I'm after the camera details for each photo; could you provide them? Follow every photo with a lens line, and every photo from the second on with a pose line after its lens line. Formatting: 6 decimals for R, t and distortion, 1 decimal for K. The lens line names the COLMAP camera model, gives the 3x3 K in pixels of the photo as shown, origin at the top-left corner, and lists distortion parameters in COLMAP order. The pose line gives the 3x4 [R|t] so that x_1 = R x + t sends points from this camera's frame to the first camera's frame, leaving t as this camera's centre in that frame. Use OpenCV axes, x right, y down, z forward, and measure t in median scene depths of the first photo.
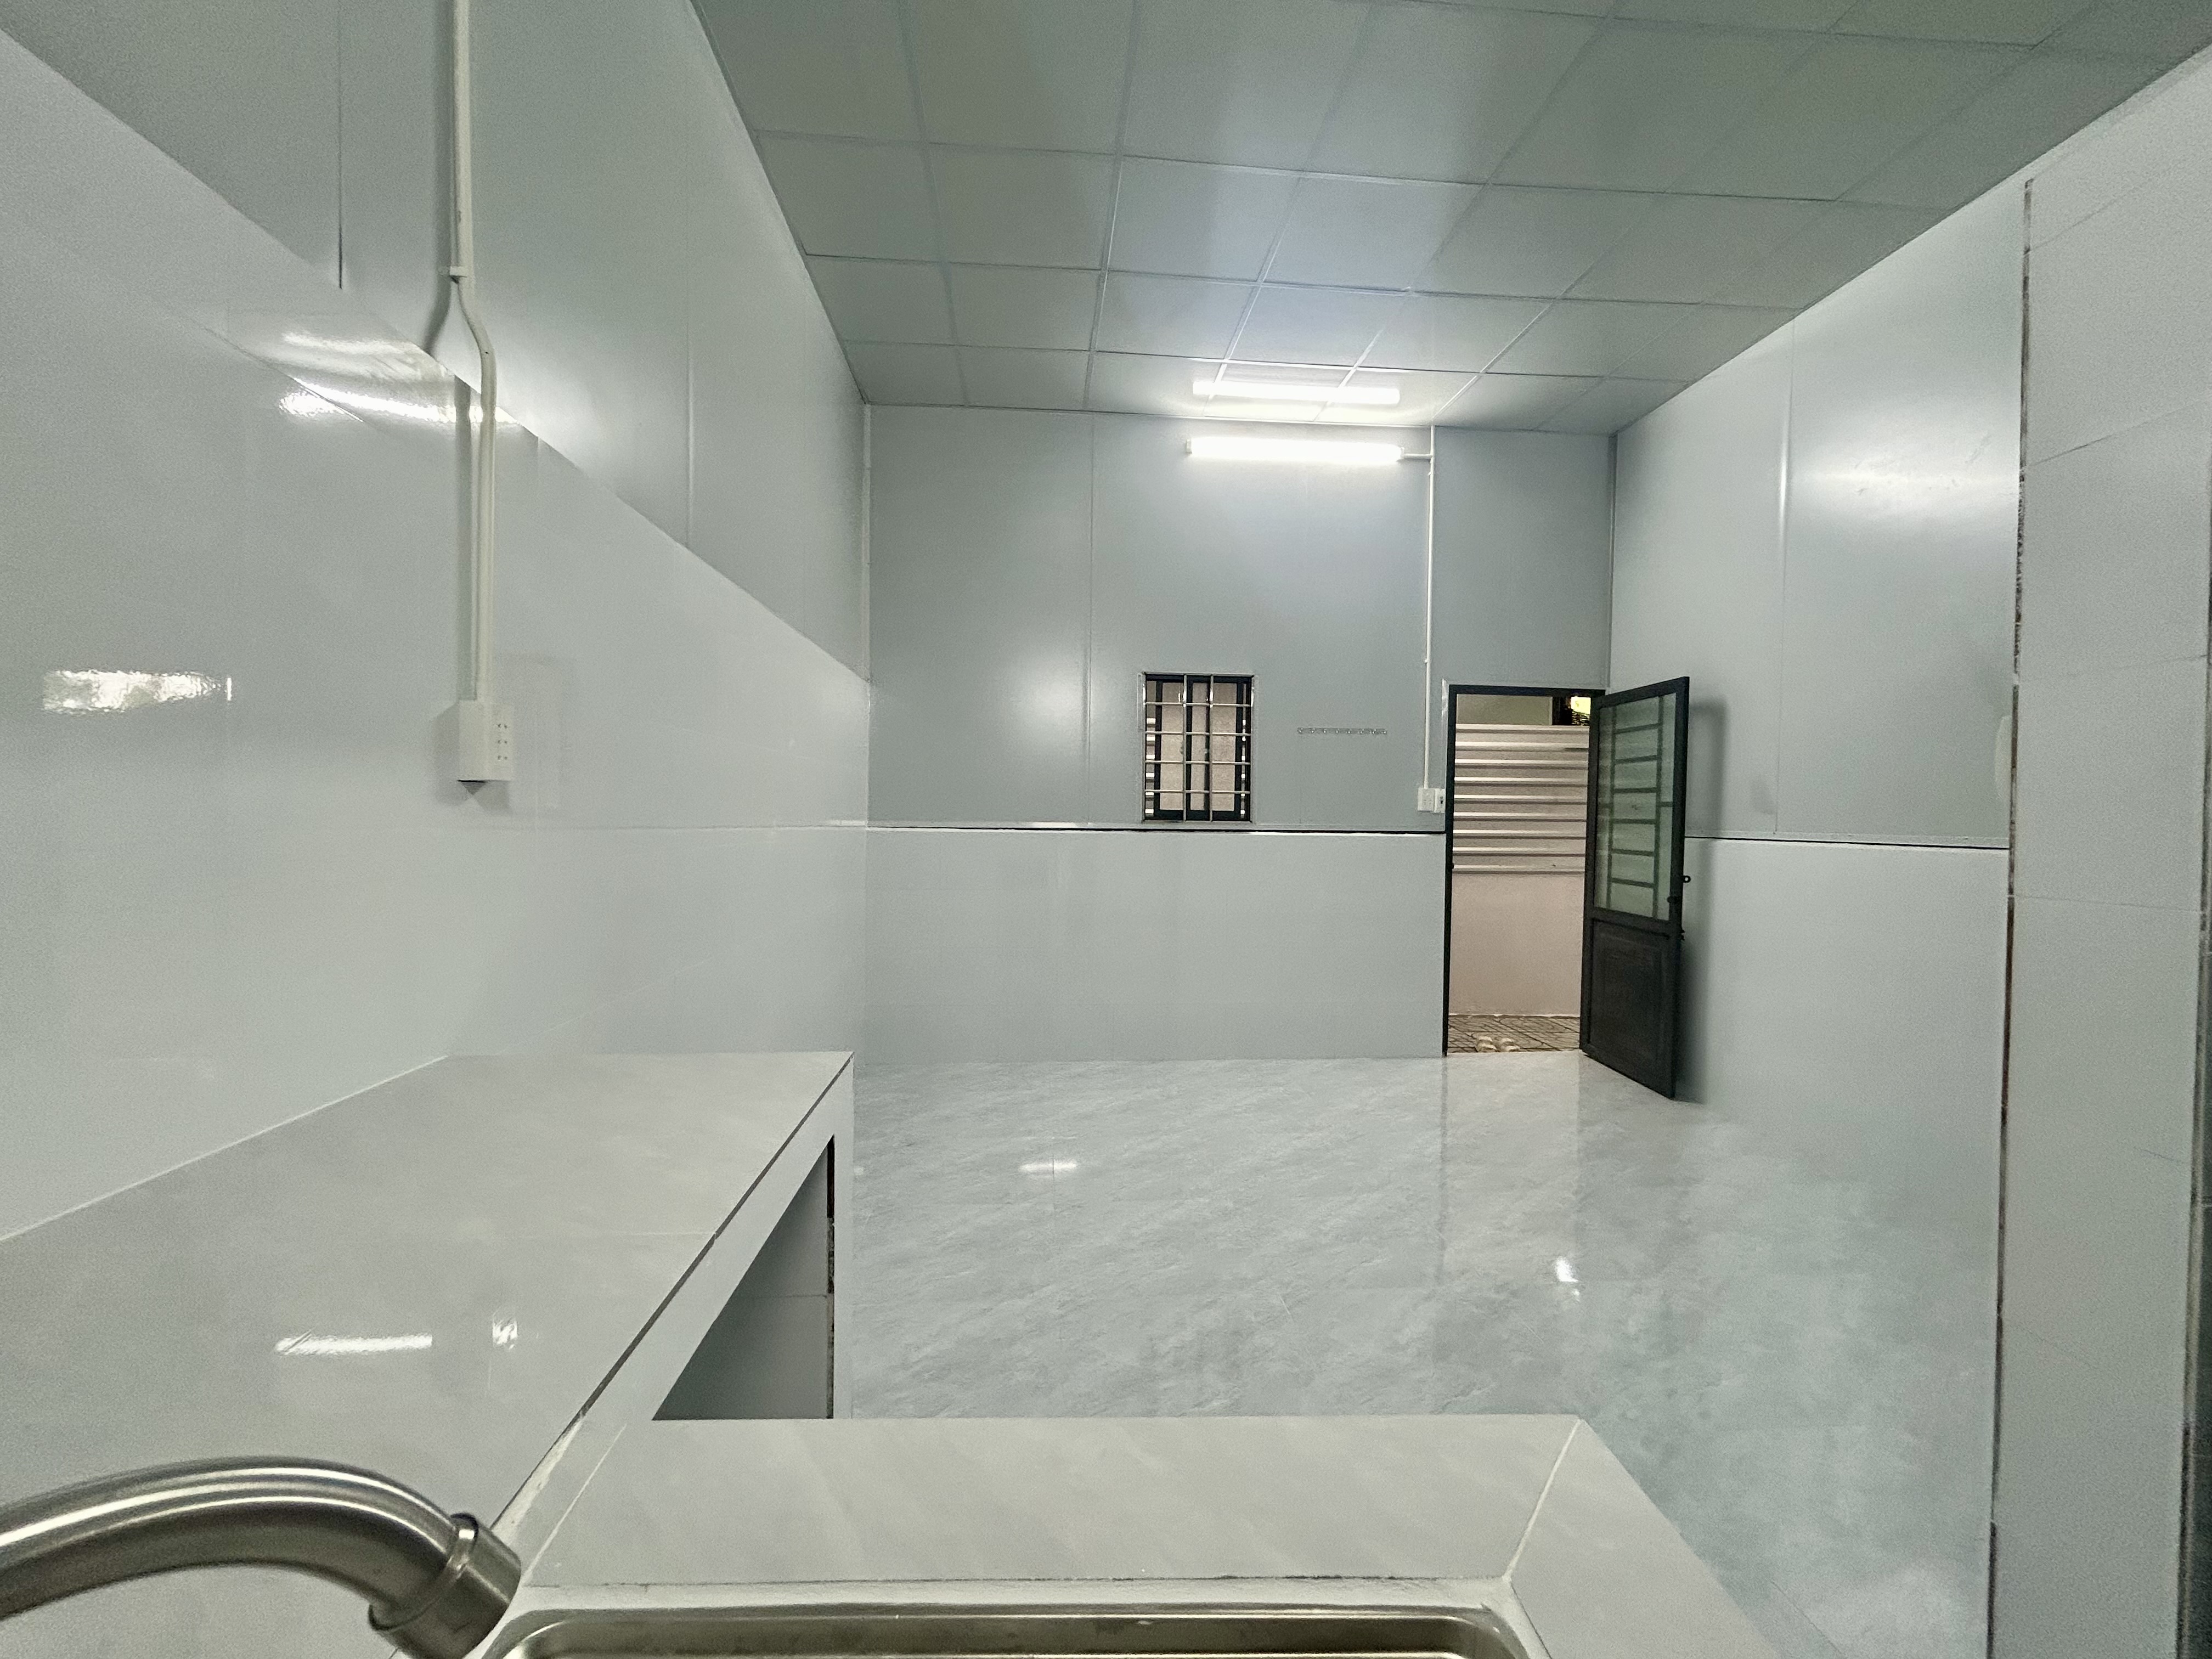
lens RADIAL K [[894.5, 0, 1125.2], [0, 894.5, 823.5], [0, 0, 1]] dist [0.000075, 0.000240]
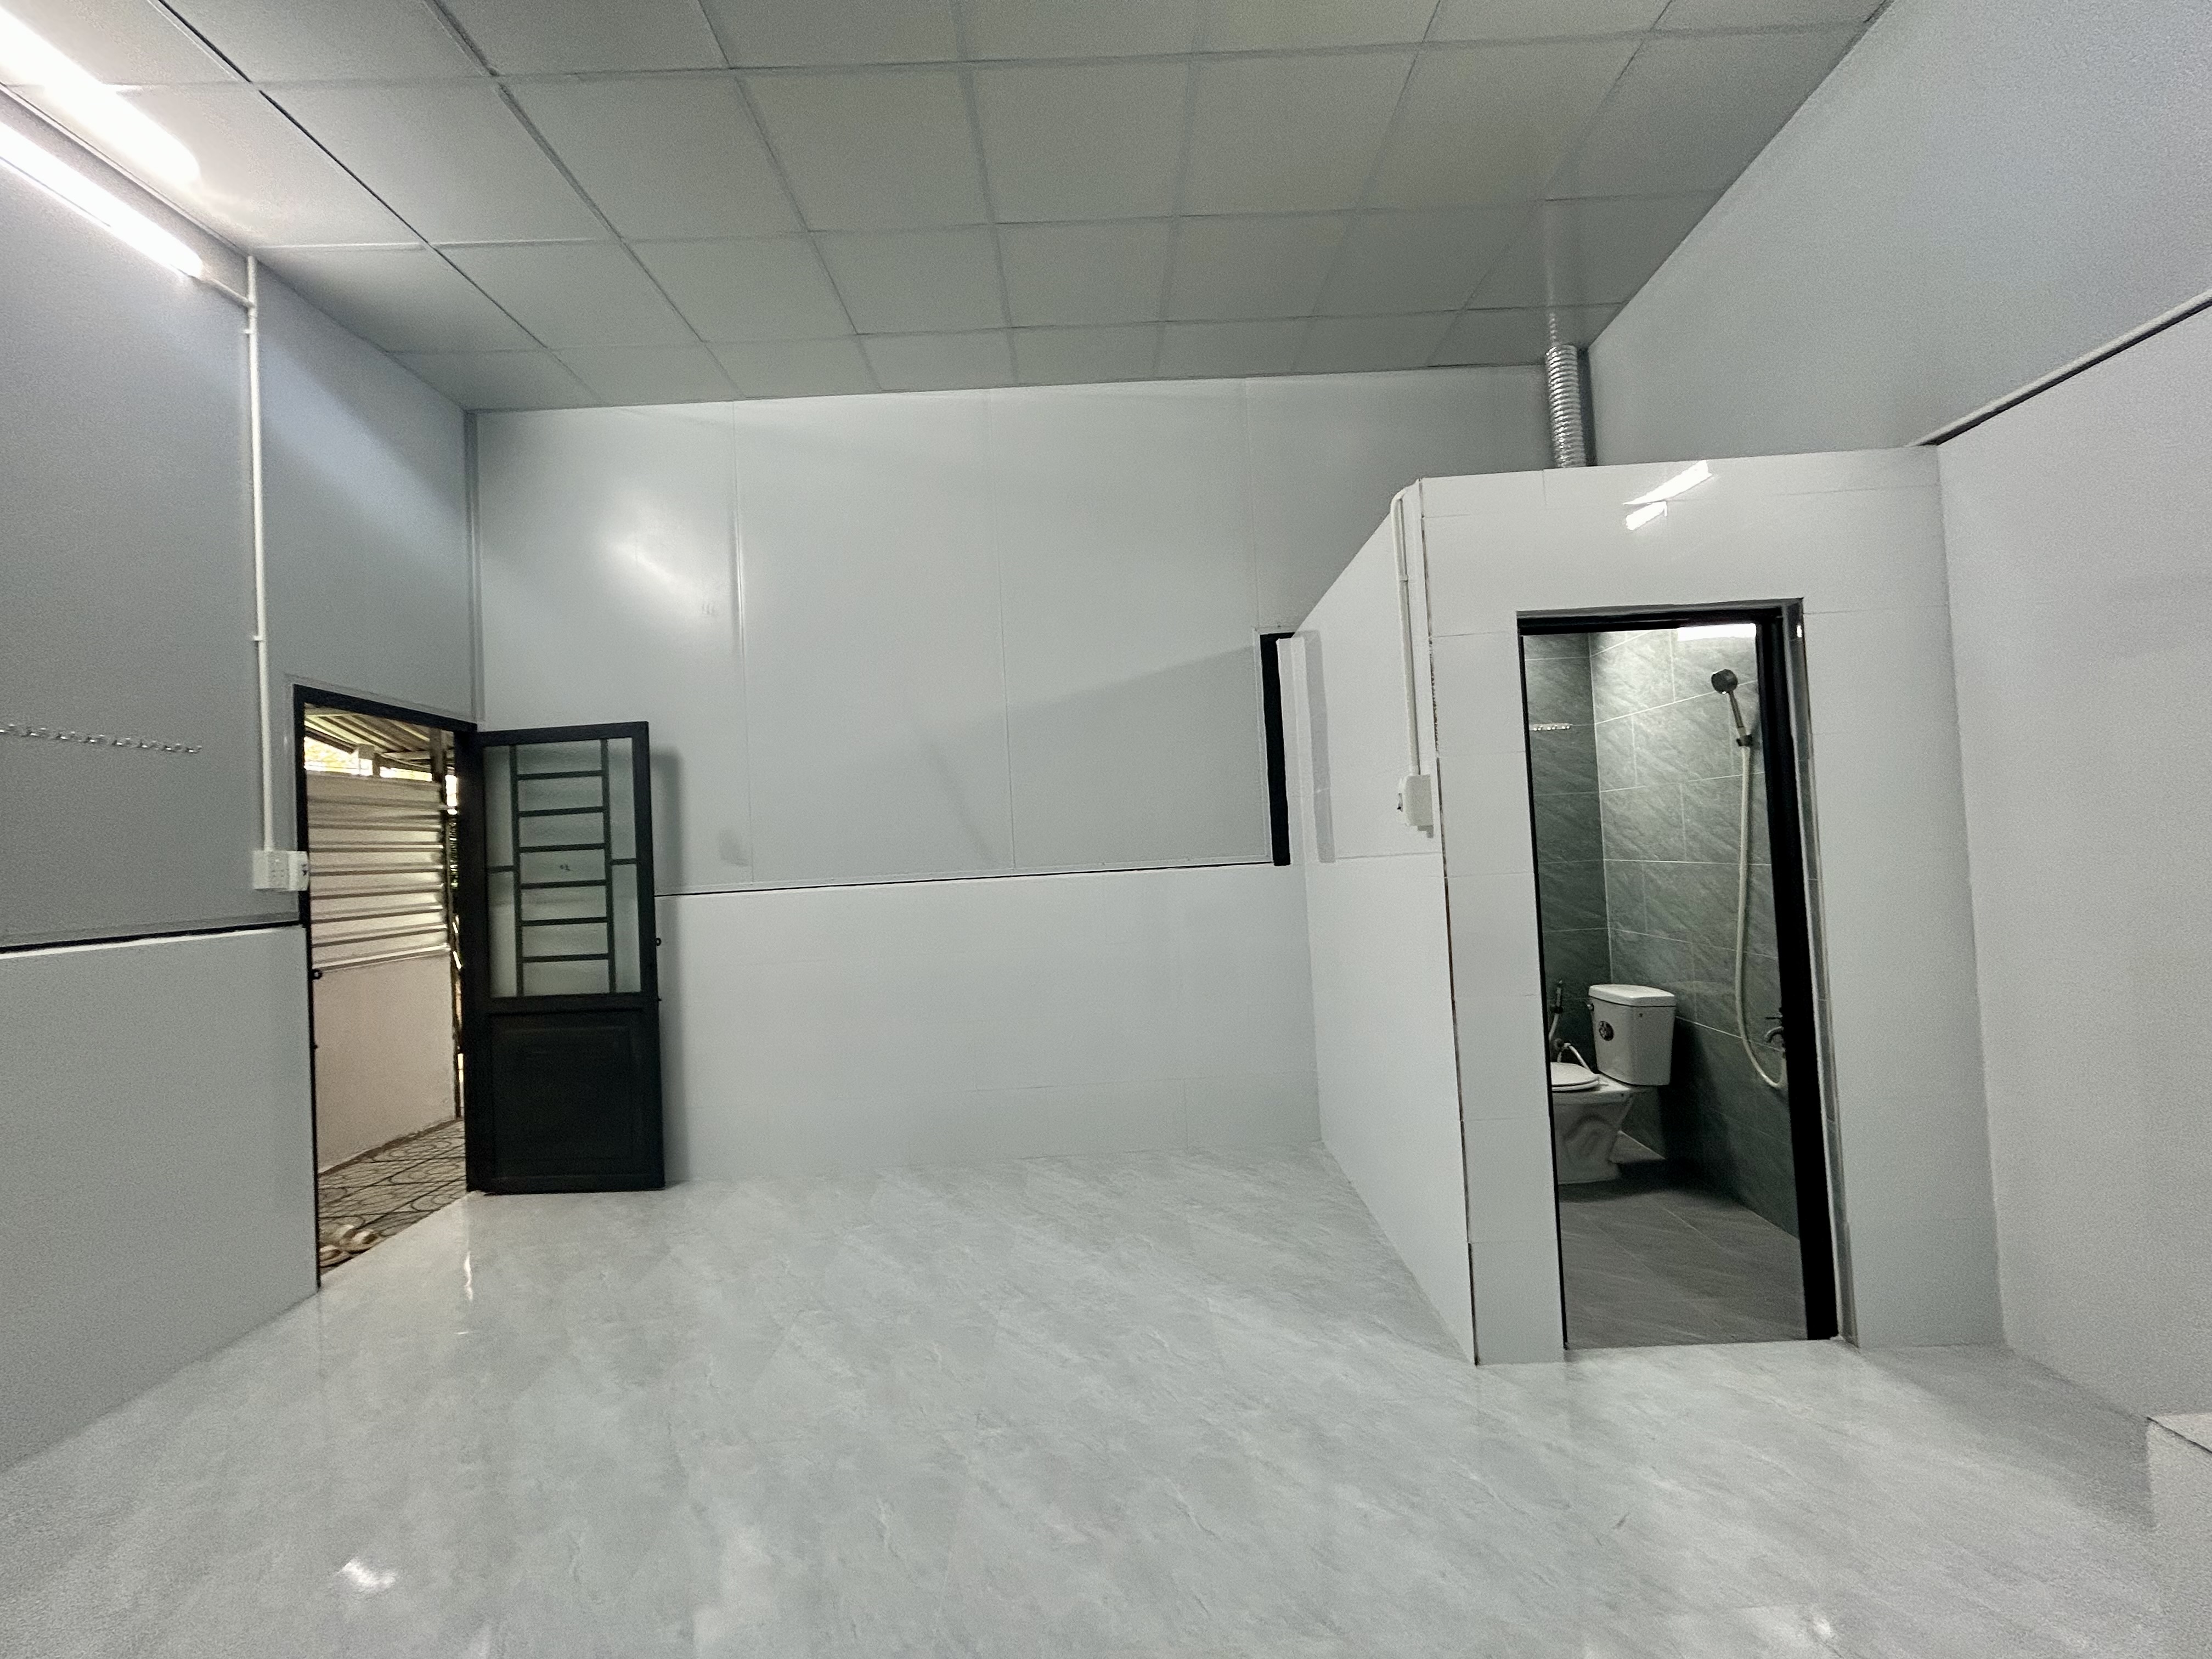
lens RADIAL K [[894.5, 0, 1125.2], [0, 894.5, 823.5], [0, 0, 1]] dist [0.000075, 0.000240]
pose [[0.065934, 0.017181, 0.997676, -0.244384], [0.069561, 0.997340, -0.021773, -0.004804], [-0.995396, 0.070835, 0.064563, 0.436710]]
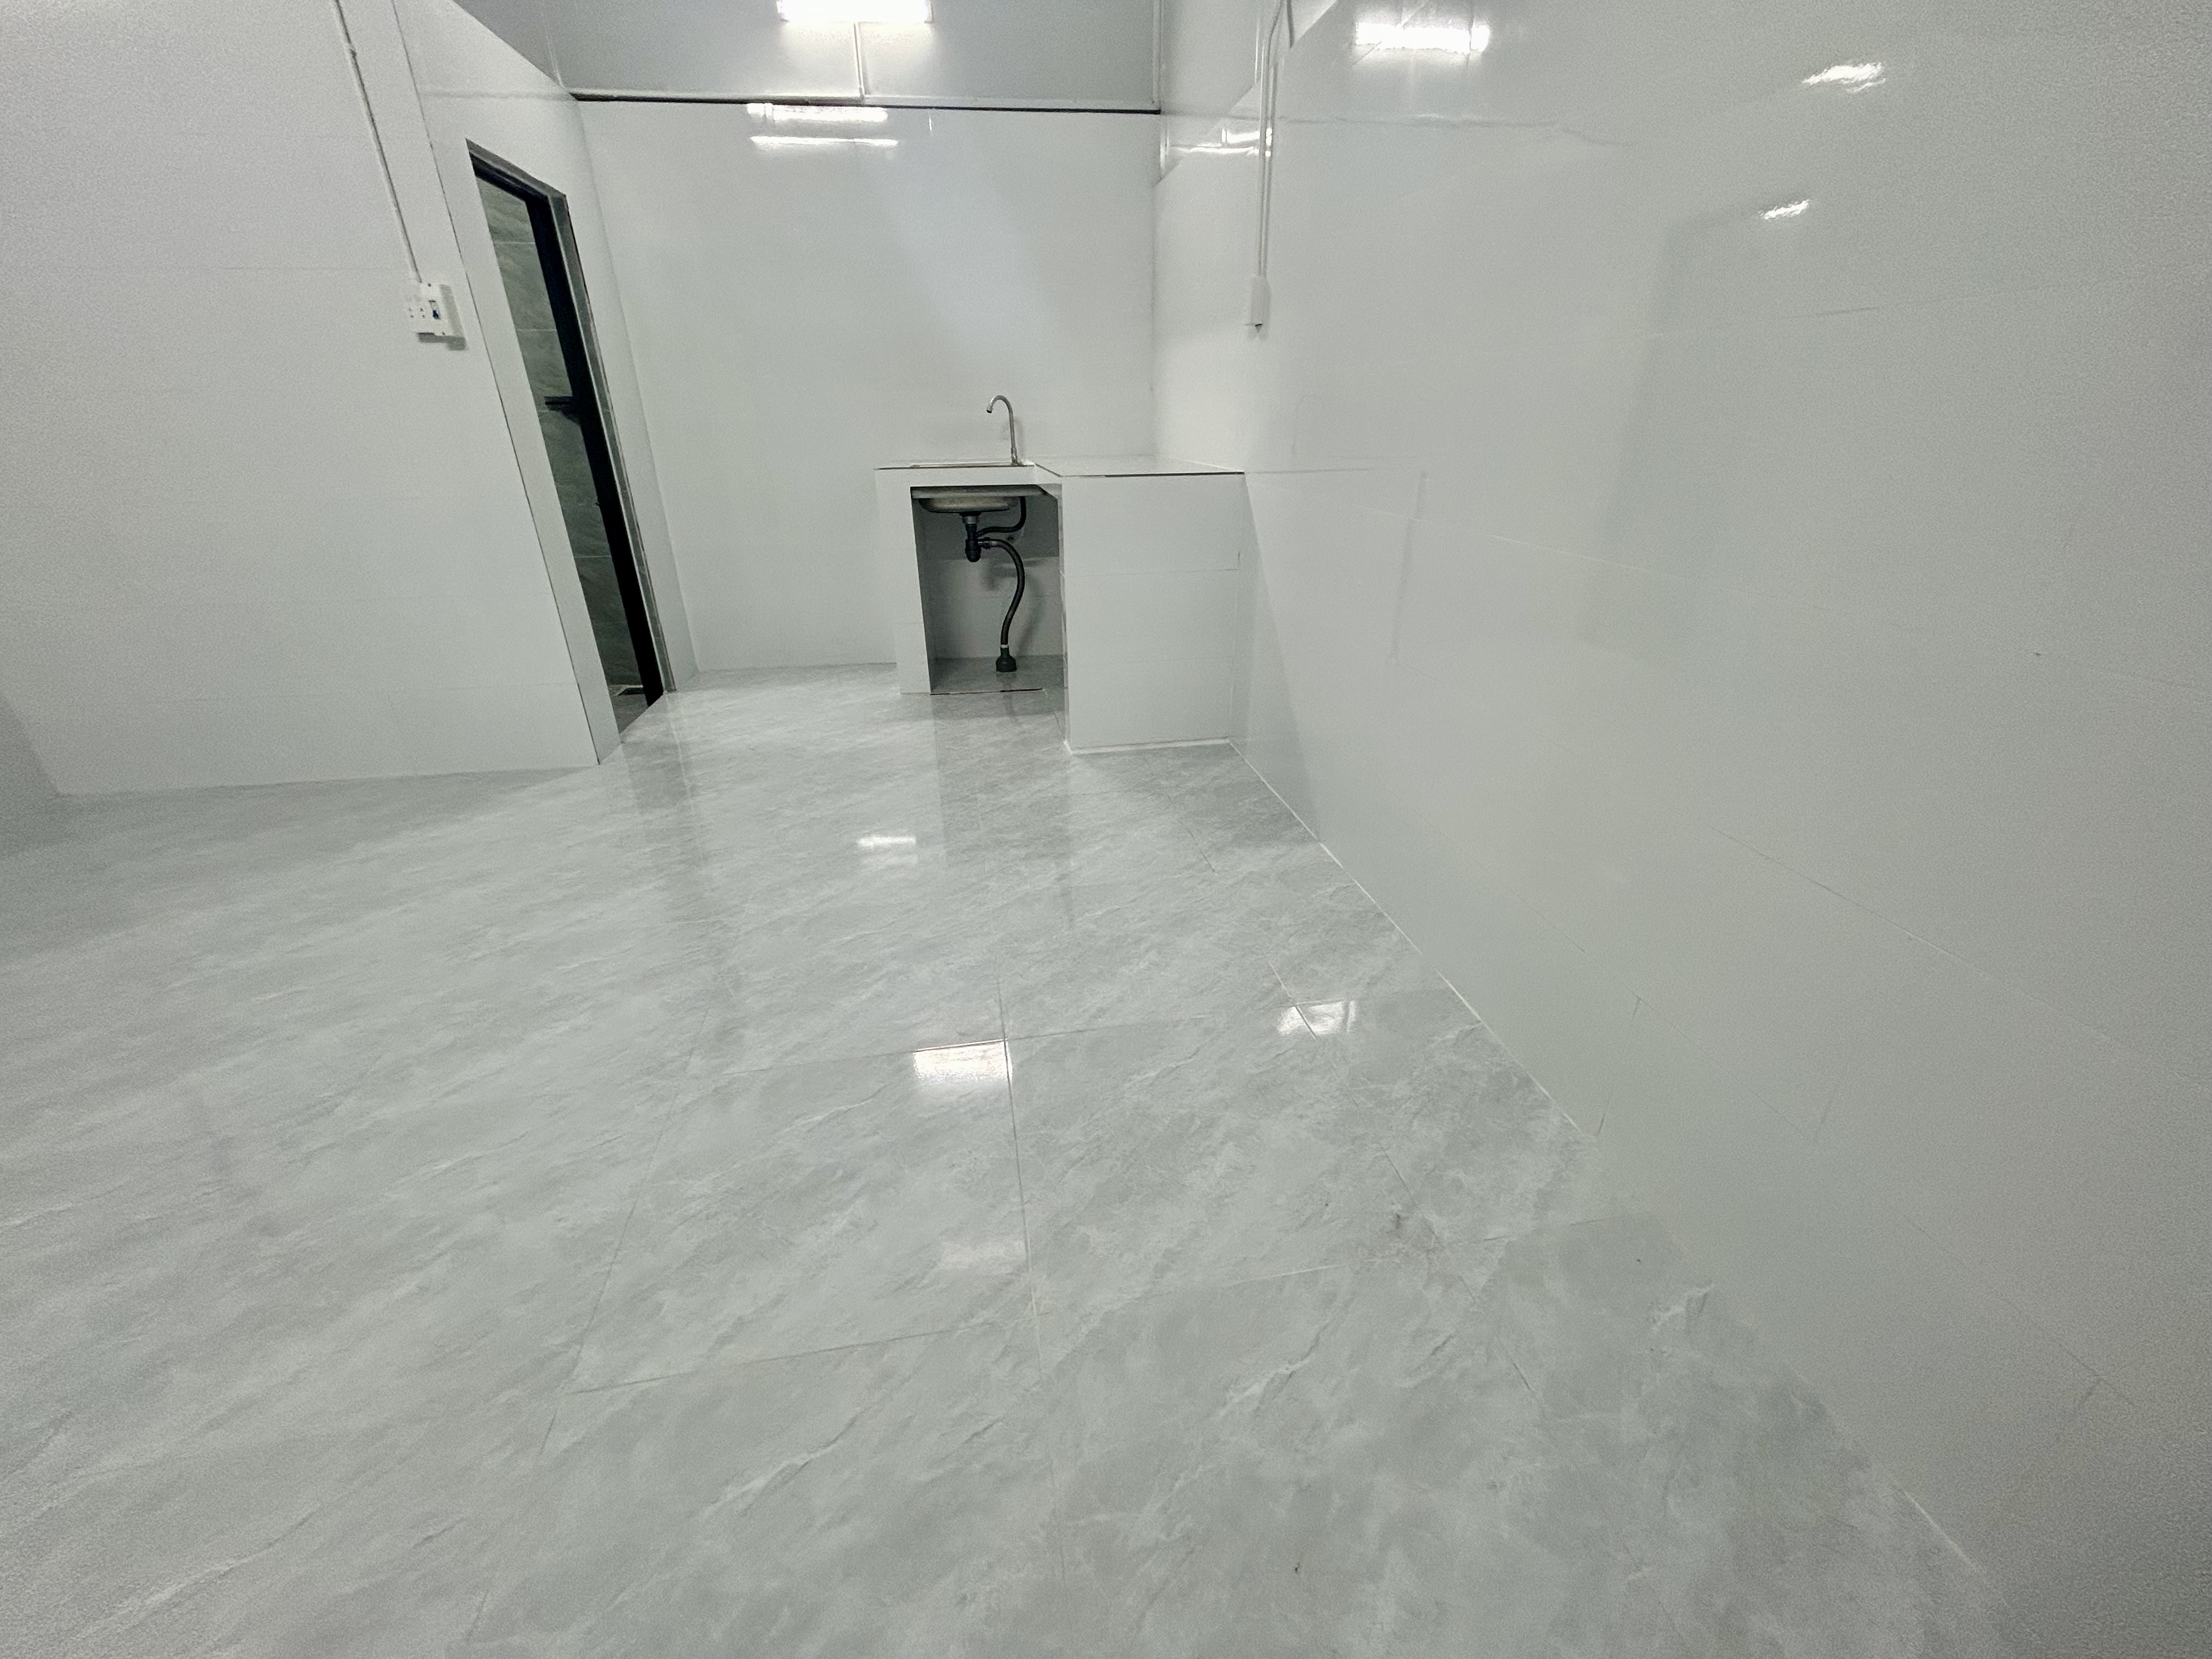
lens RADIAL K [[894.5, 0, 1125.2], [0, 894.5, 823.5], [0, 0, 1]] dist [0.000075, 0.000240]
pose [[-0.995214, 0.043422, -0.087537, -0.079180], [0.000815, 0.899496, 0.436928, 0.027989], [0.097711, 0.434766, -0.895227, 1.034027]]
